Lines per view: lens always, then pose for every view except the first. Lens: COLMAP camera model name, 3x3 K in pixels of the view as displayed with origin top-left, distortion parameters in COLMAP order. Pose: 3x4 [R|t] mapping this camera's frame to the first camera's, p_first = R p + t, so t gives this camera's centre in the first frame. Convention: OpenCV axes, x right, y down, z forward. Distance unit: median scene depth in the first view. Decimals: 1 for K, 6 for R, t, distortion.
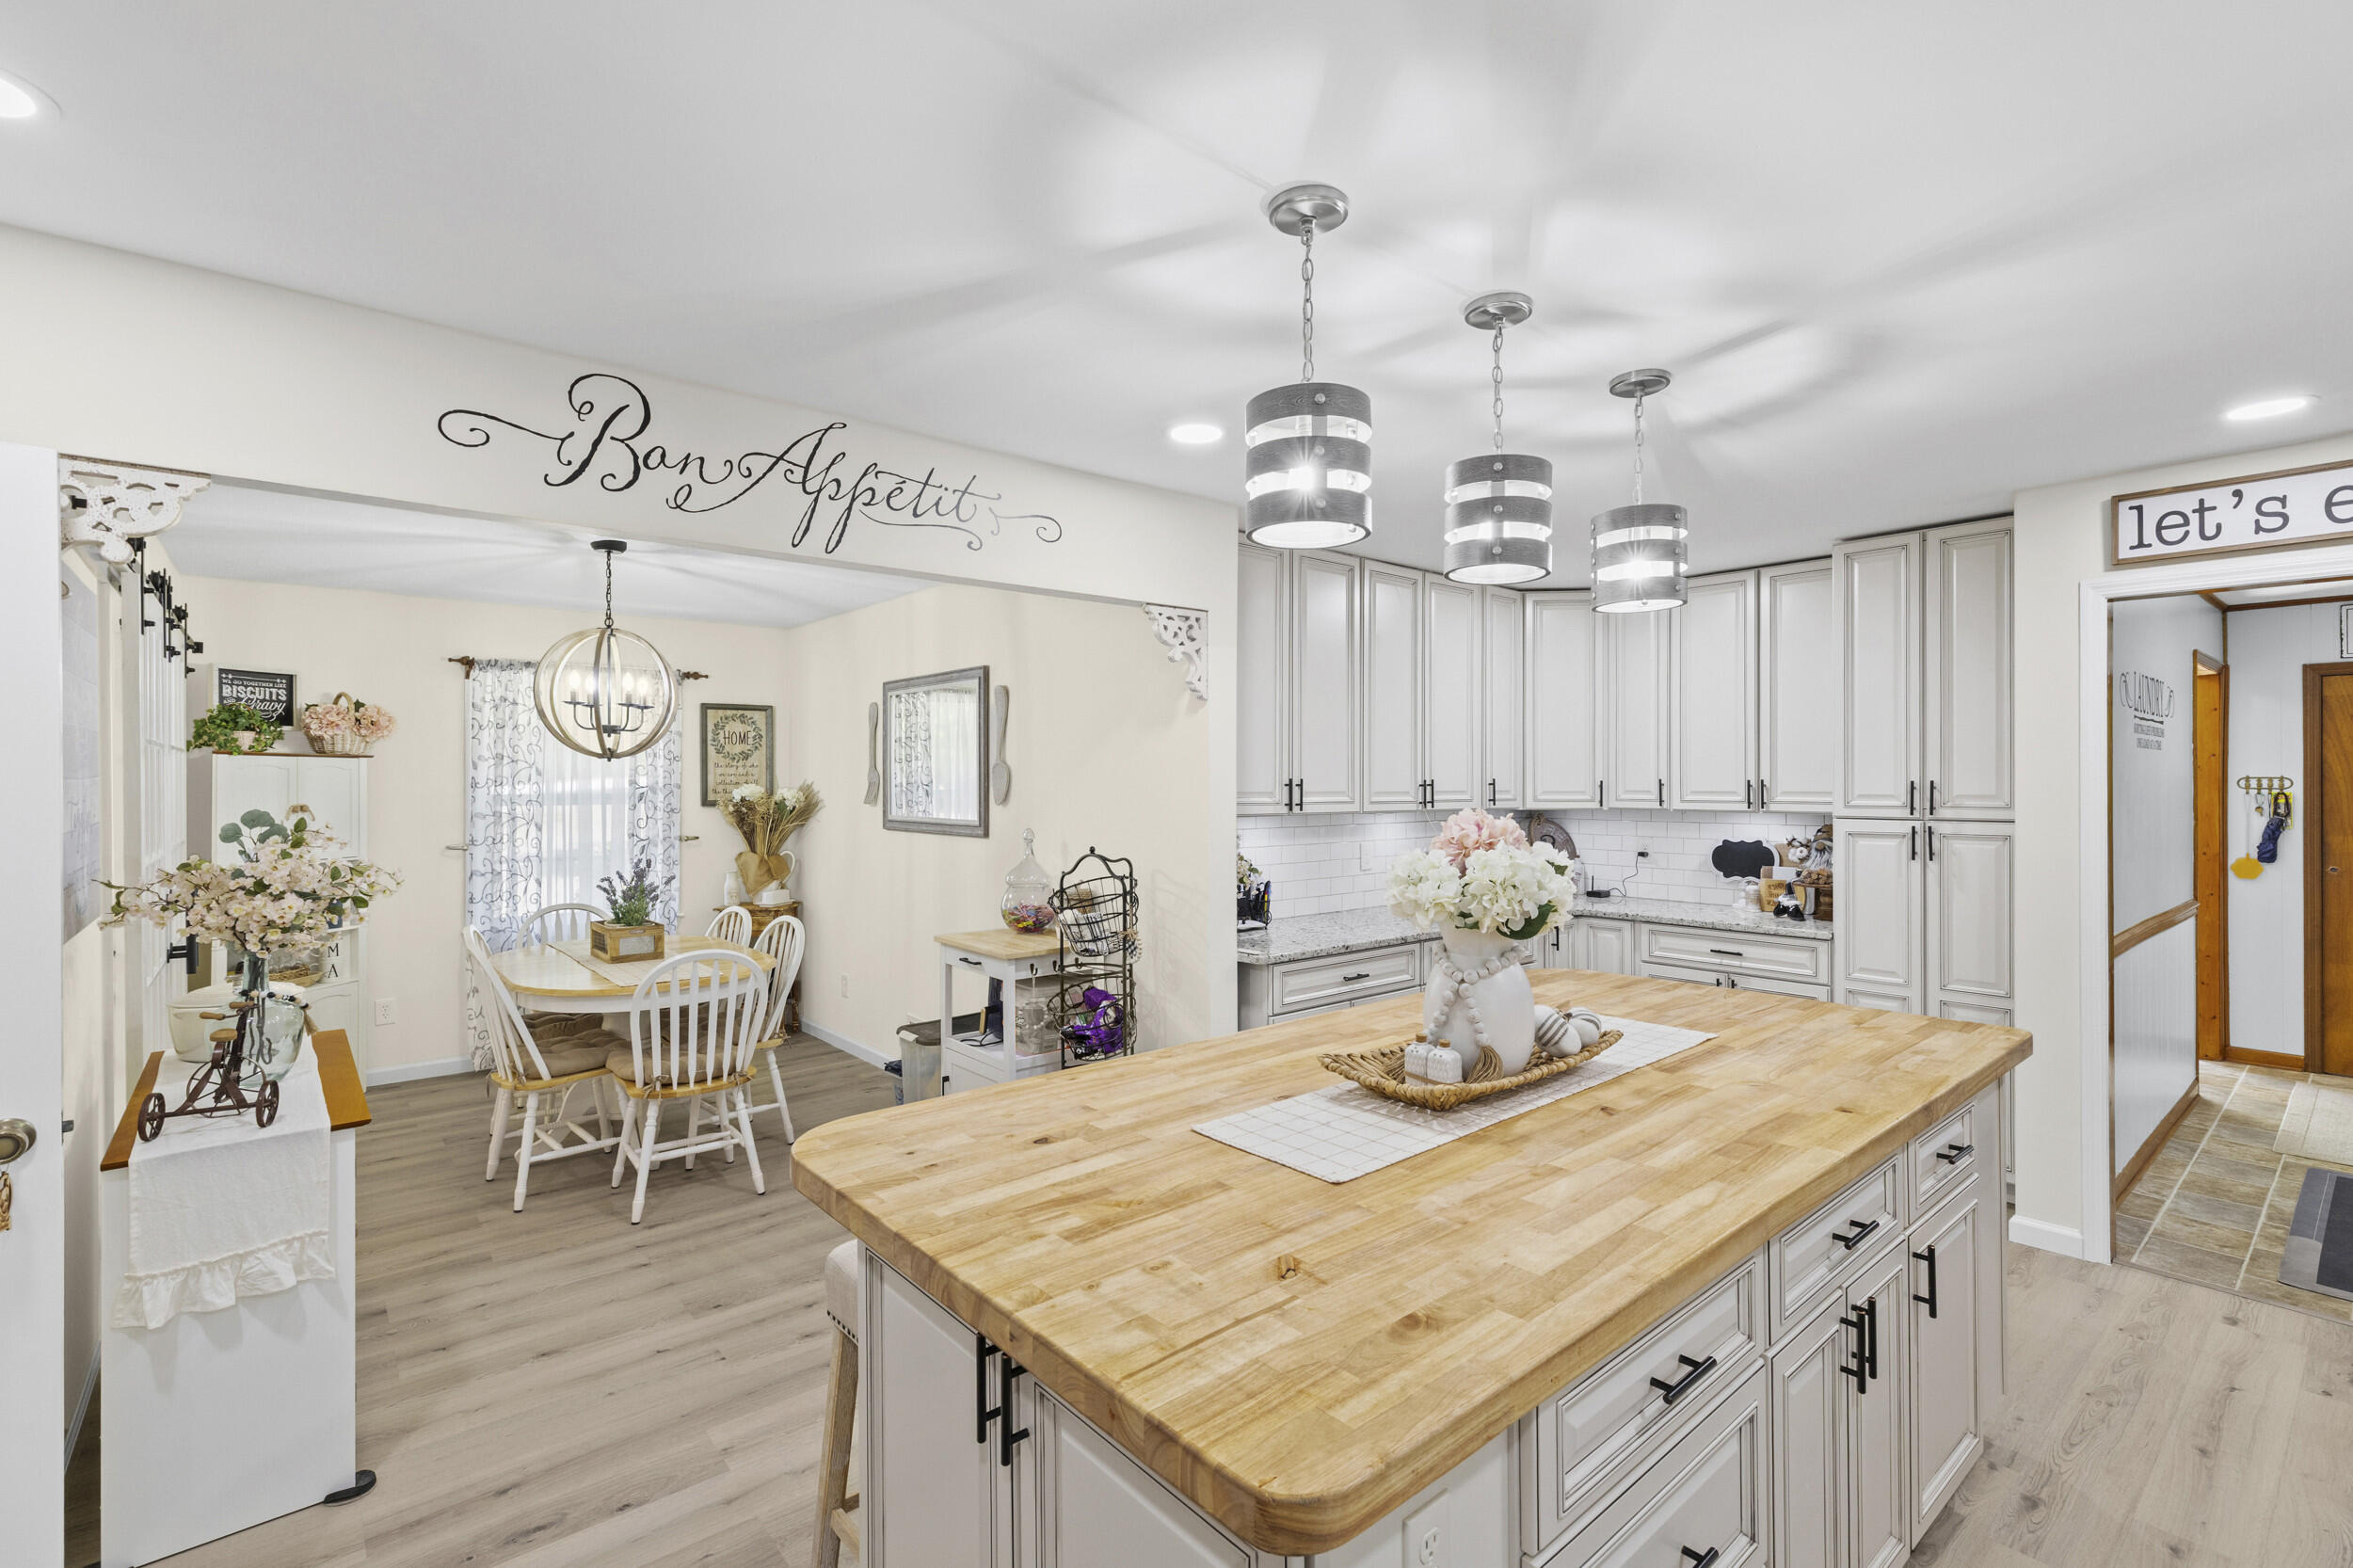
lens RADIAL K [[1059.8, 0, 1177.2], [0, 1059.8, 779.1], [0, 0, 1]] dist [-0.000466, 0.000405]
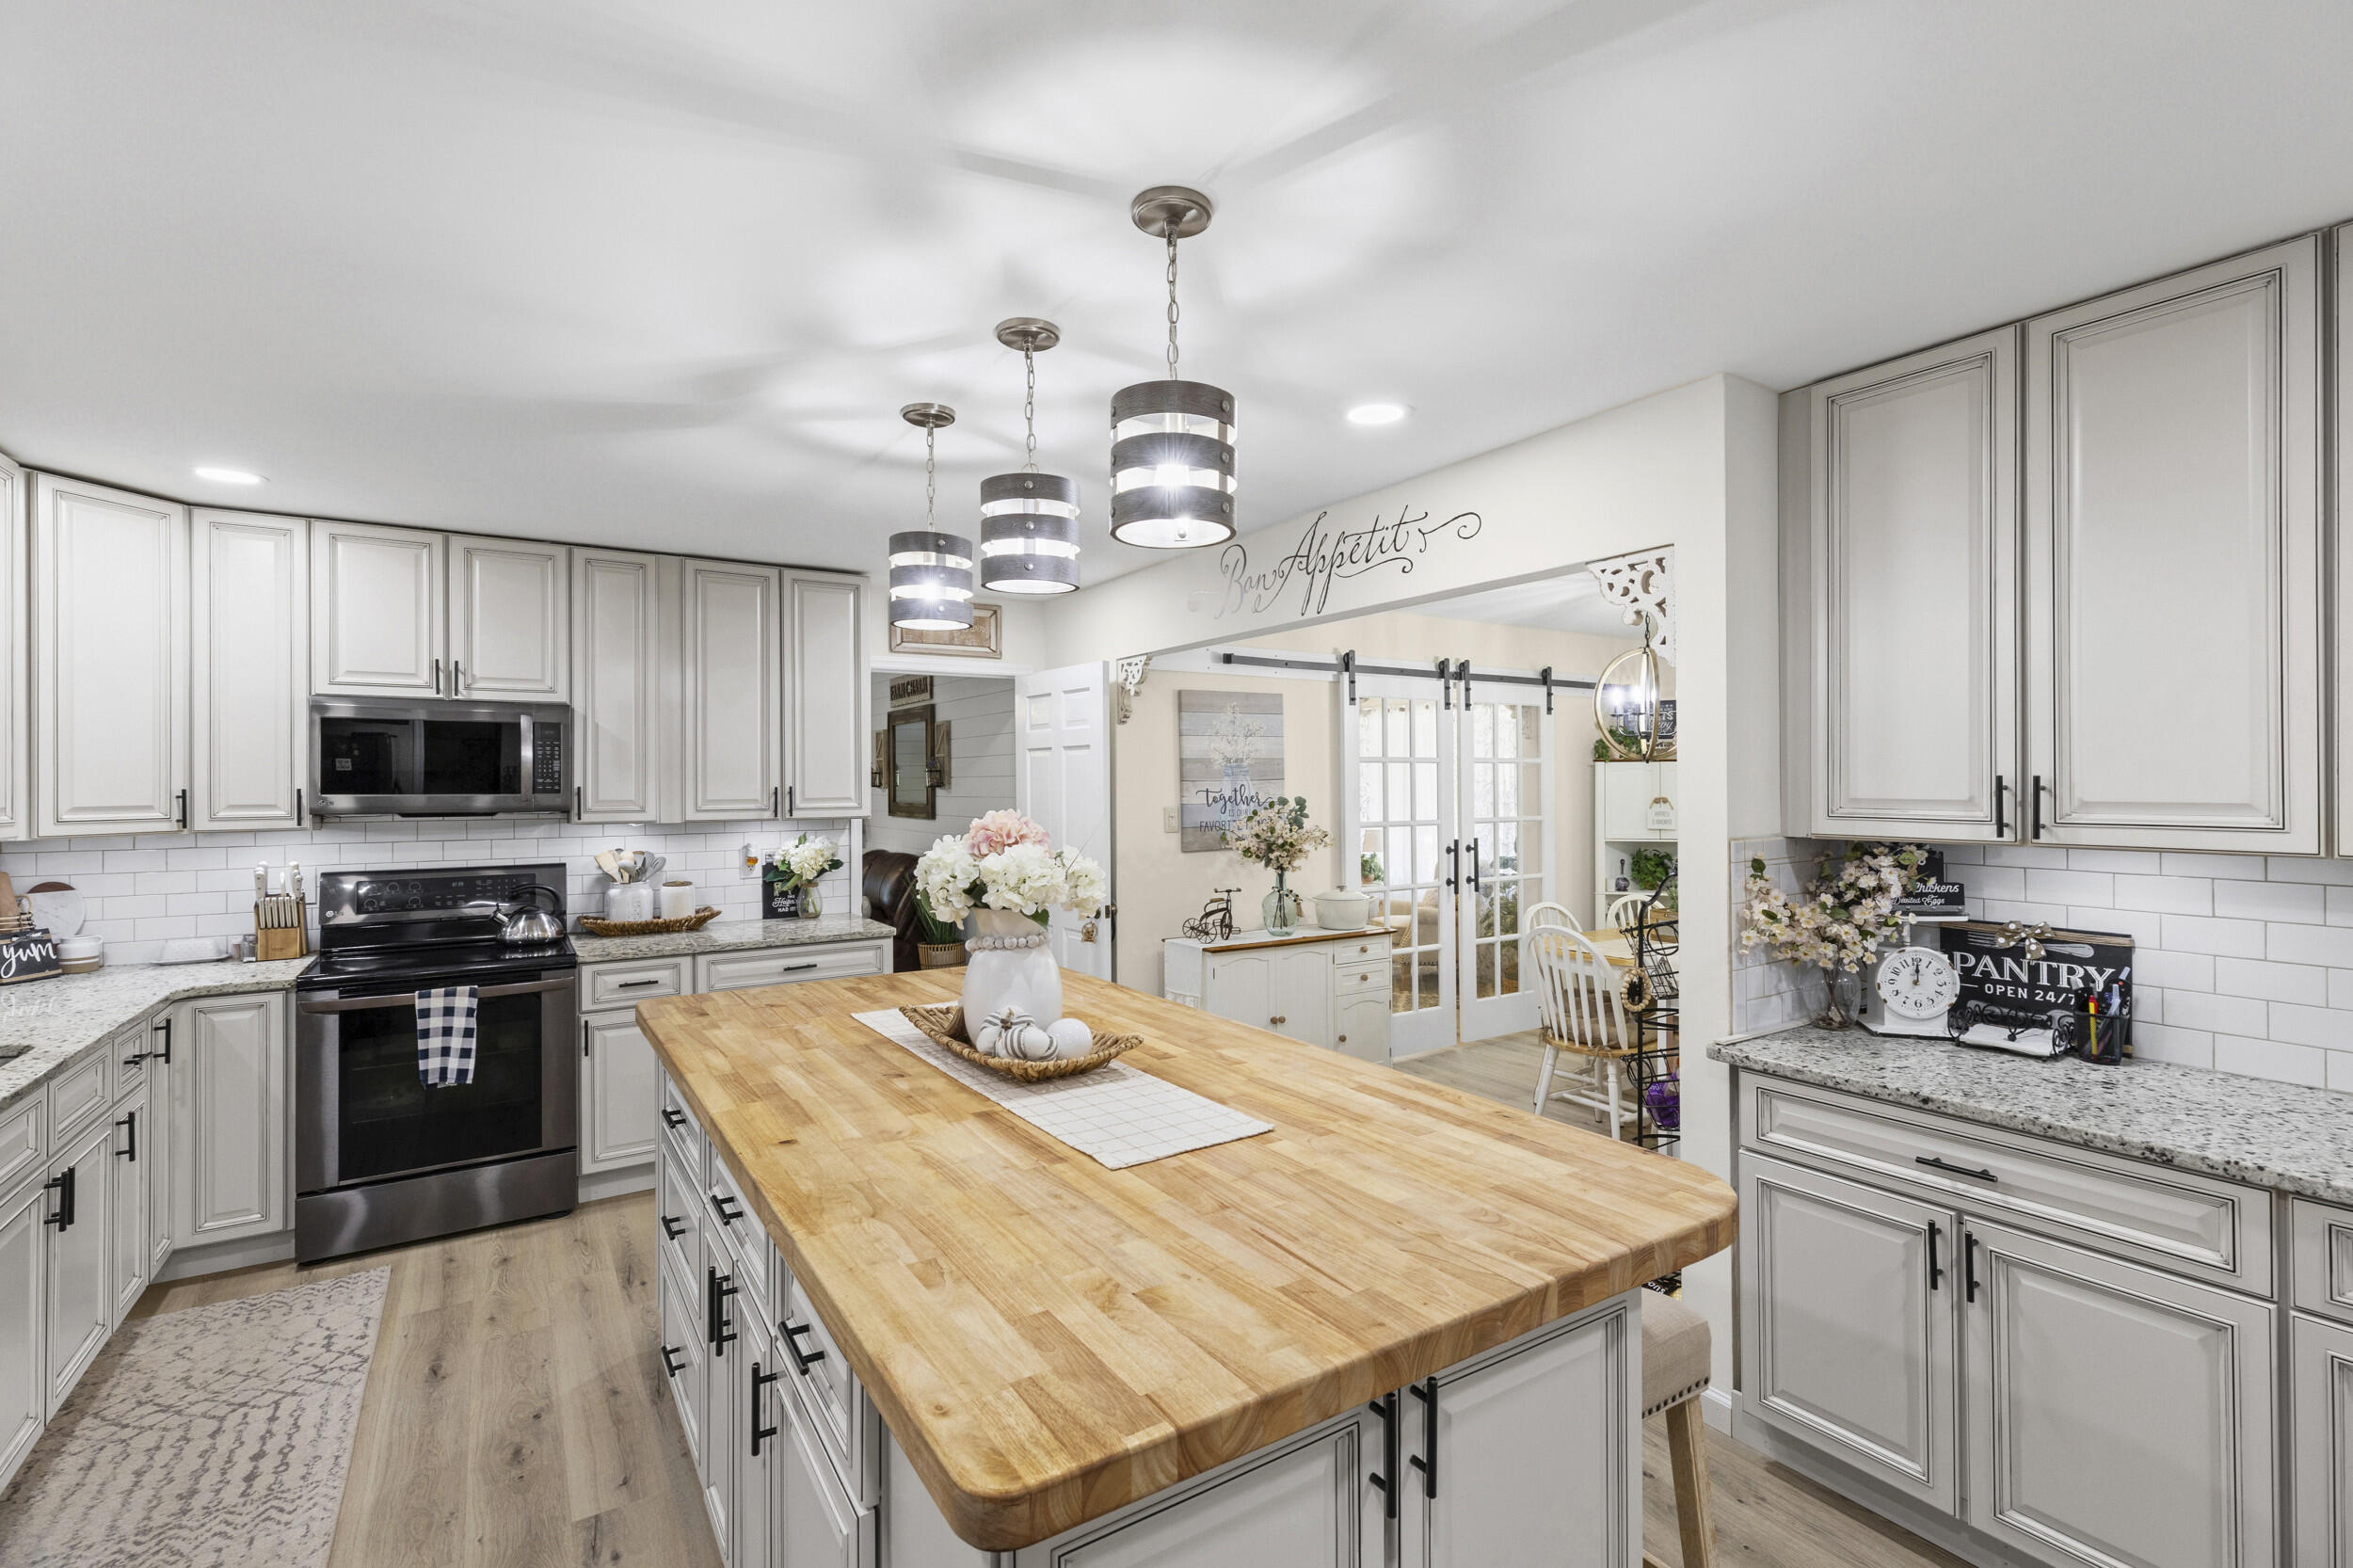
lens RADIAL K [[1059.8, 0, 1177.8], [0, 1059.8, 783.7], [0, 0, 1]] dist [-0.000466, 0.000405]
pose [[-0.132996, 0.002083, -0.991114, 1.049976], [0.006705, 0.999977, 0.001202, 0.000030], [0.991094, -0.006486, -0.133007, 1.022661]]
